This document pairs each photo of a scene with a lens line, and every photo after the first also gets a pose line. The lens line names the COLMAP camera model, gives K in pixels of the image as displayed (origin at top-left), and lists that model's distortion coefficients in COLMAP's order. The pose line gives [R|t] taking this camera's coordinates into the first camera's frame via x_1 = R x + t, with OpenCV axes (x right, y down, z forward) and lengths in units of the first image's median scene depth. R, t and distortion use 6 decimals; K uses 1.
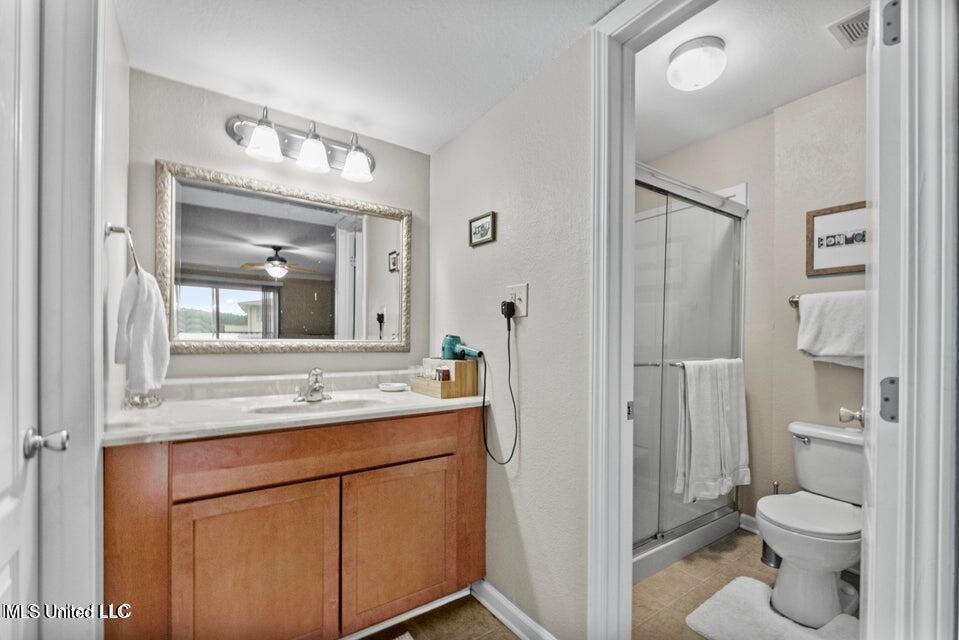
lens RADIAL K [[411.0, 0, 480.9], [0, 411.0, 340.4], [0, 0, 1]] dist [-0.001263, -0.000300]
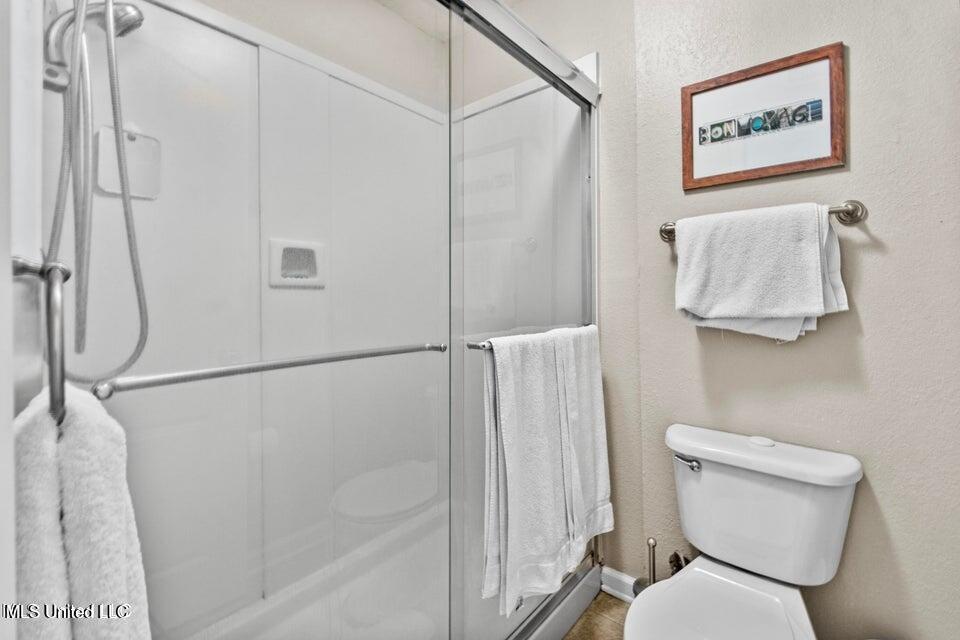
lens RADIAL K [[419.7, 0, 480.7], [0, 419.7, 303.4], [0, 0, 1]] dist [0.008521, -0.000049]
pose [[0.962963, -0.025395, 0.268434, 0.329123], [0.025981, 0.999662, 0.001372, 0.005855], [-0.268378, 0.005653, 0.963297, 0.481445]]
